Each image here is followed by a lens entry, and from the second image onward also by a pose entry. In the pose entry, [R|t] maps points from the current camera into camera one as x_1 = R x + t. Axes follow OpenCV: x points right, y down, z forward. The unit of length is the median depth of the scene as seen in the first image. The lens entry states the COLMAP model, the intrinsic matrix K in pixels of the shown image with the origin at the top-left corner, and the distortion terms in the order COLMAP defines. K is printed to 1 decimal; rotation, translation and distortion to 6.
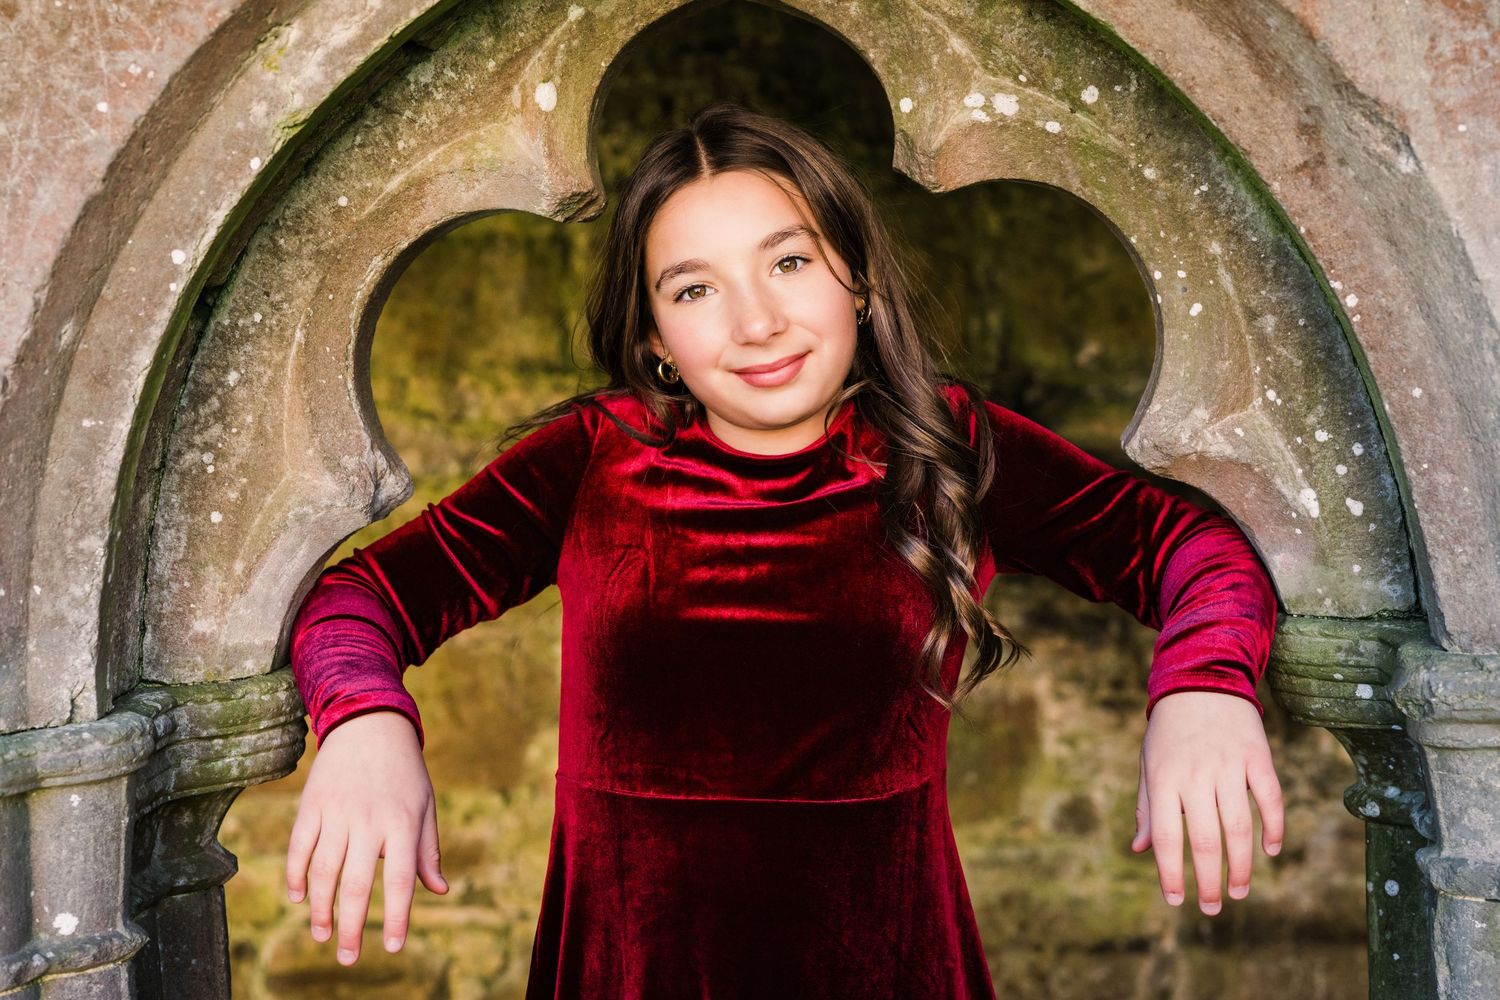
lens RADIAL K [[2318.2, 0, 750.0], [0, 2318.2, 500.0], [0, 0, 1]] dist [0.000911, 0.023225]
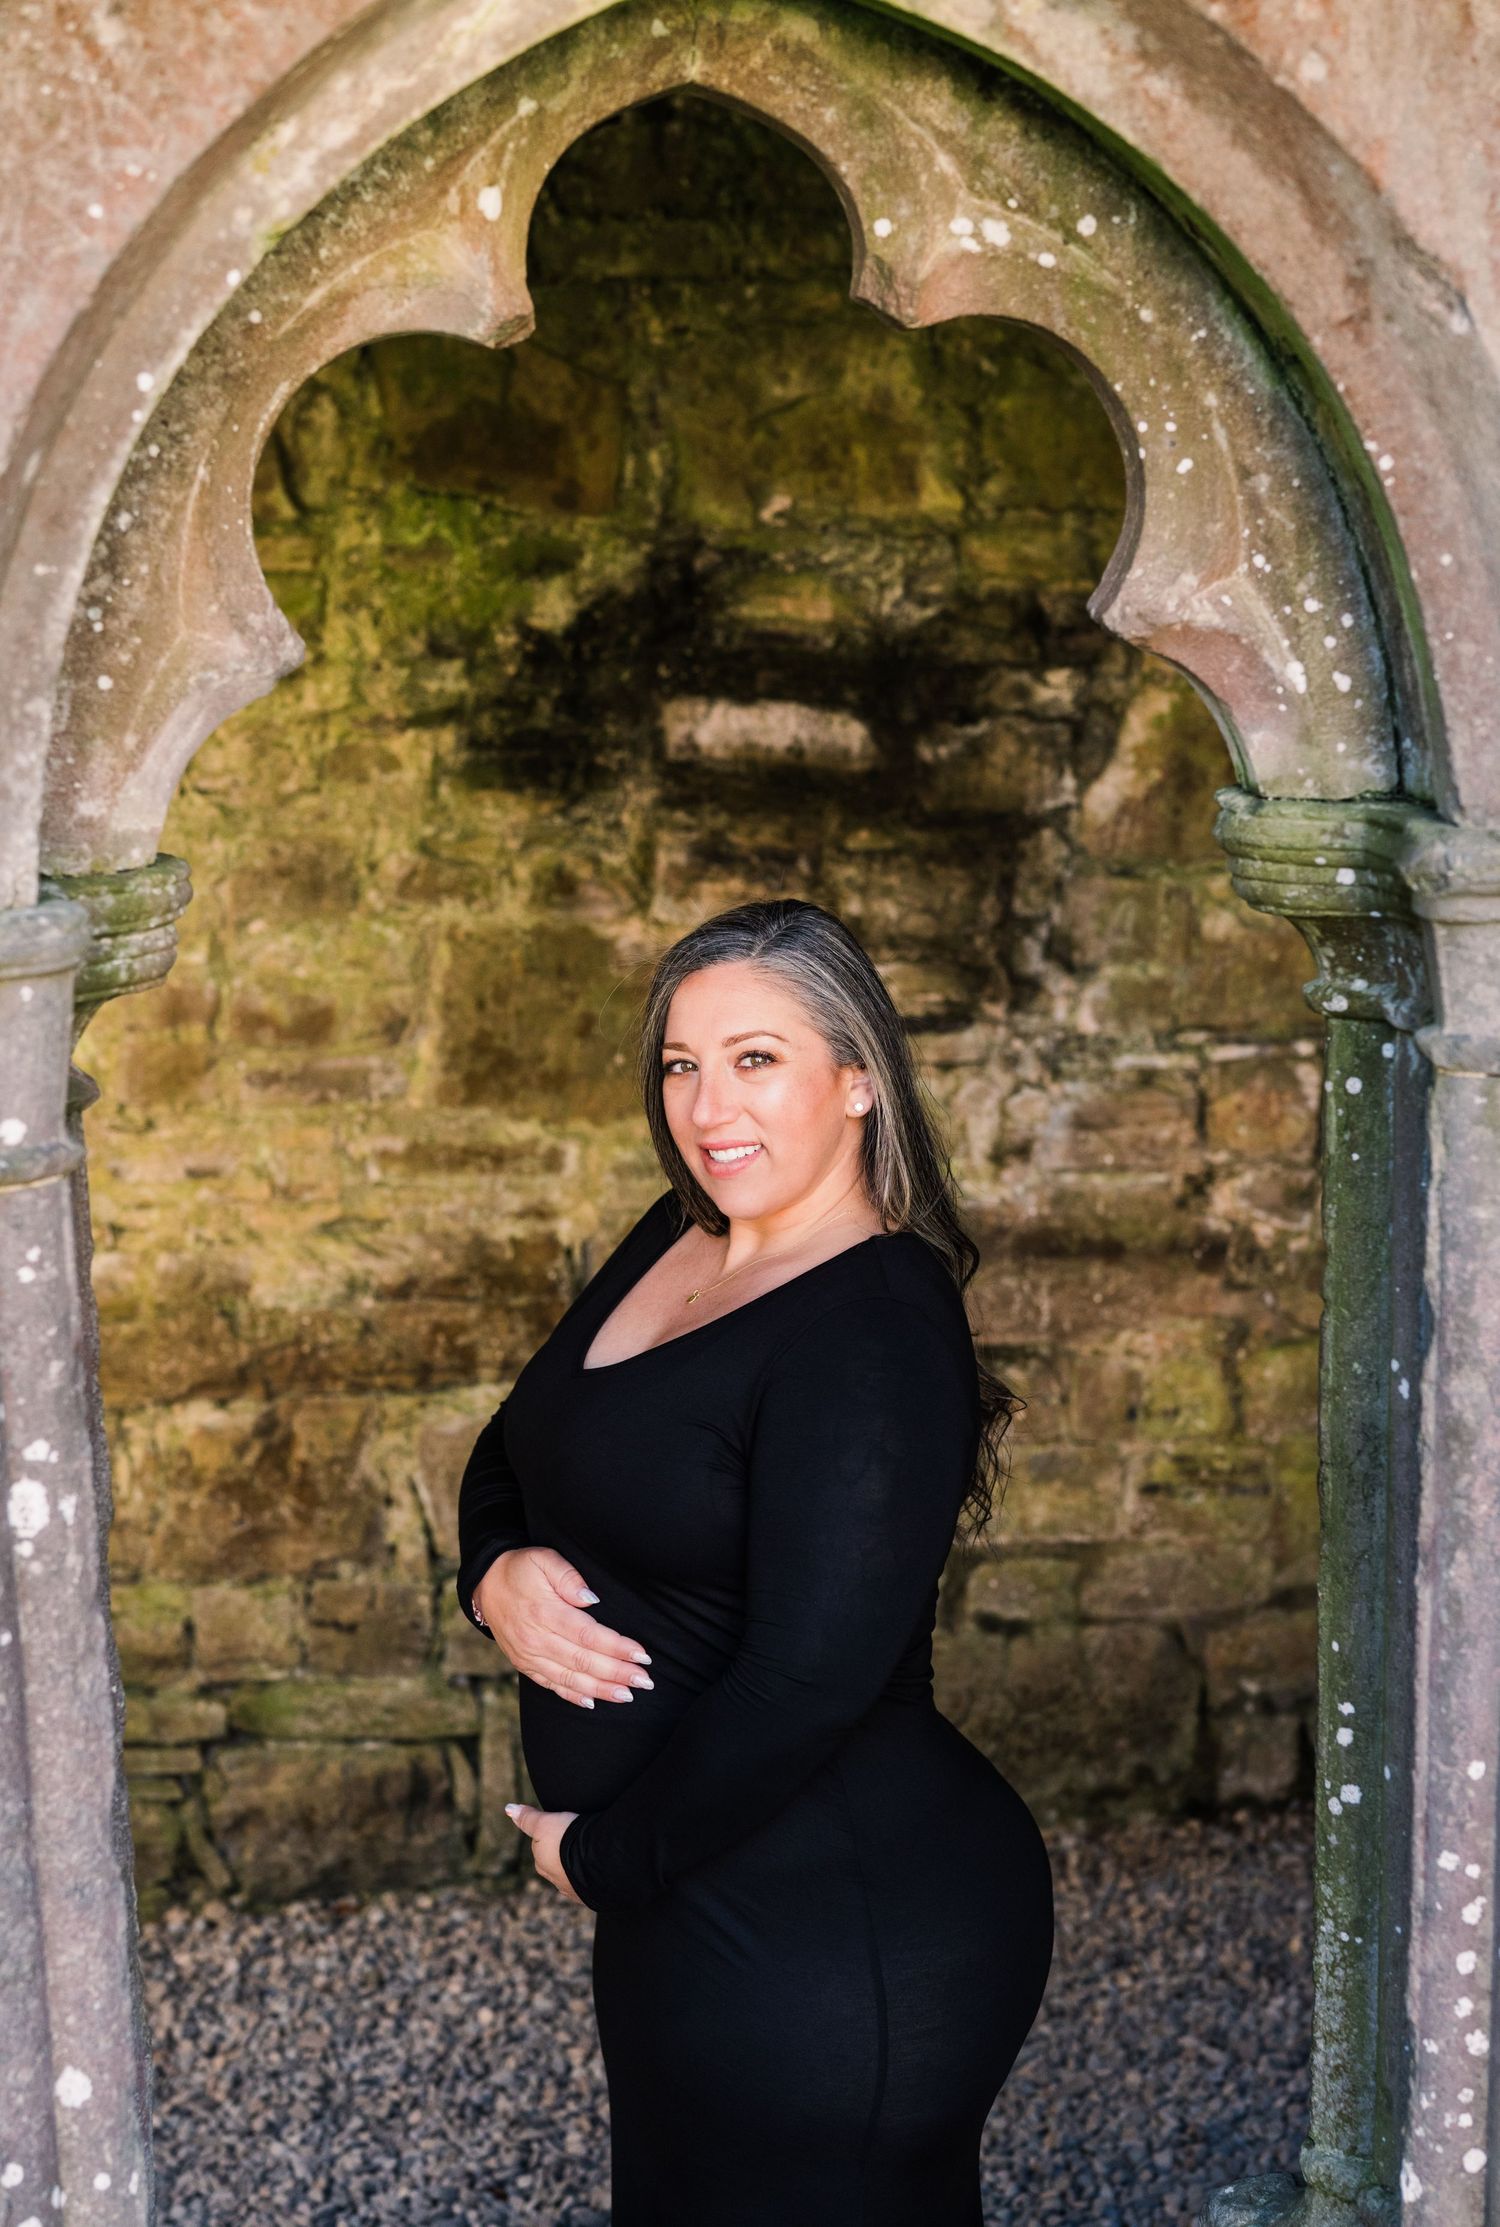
lens RADIAL K [[3465.4, 0, 752.8], [0, 3465.4, 1191.7], [0, 0, 1]] dist [0.004743, 0.019520]
pose [[0.975935, -0.022650, 0.216882, -0.286922], [-0.006474, 0.991143, 0.132641, 0.023184], [-0.217965, -0.130853, 0.967144, -0.347950]]
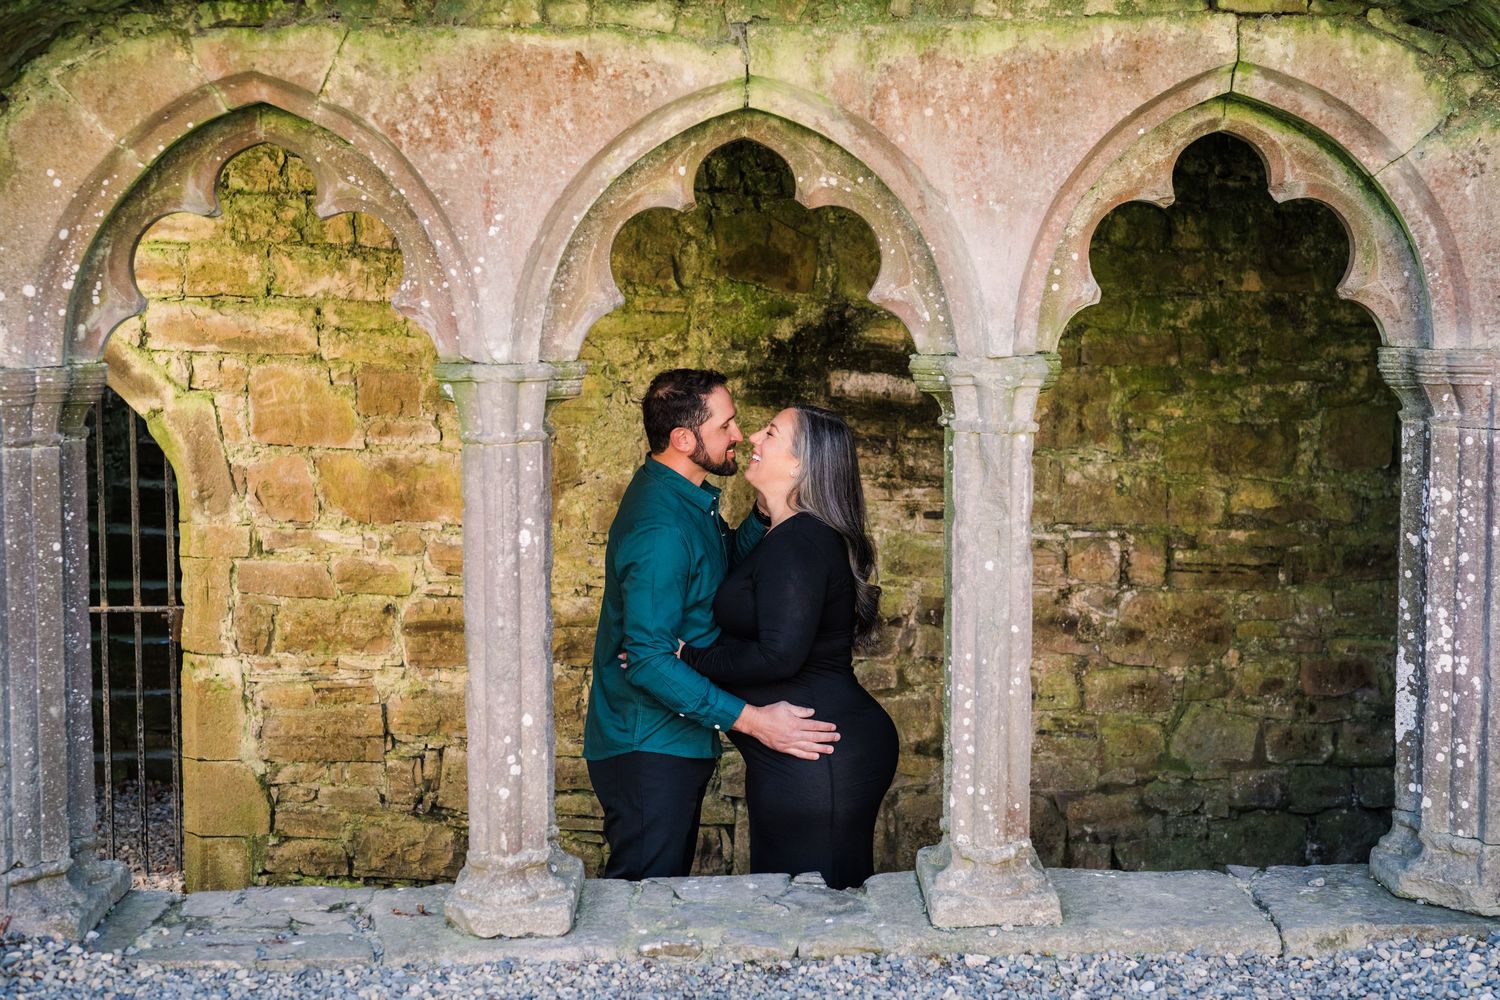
lens RADIAL K [[2389.3, 0, 772.6], [0, 2389.3, 480.2], [0, 0, 1]] dist [0.008594, -0.027153]
pose [[0.995874, 0.041115, 0.080896, -0.207479], [-0.040831, 0.999153, -0.005163, 0.242080], [-0.081039, 0.001839, 0.996709, -2.128702]]
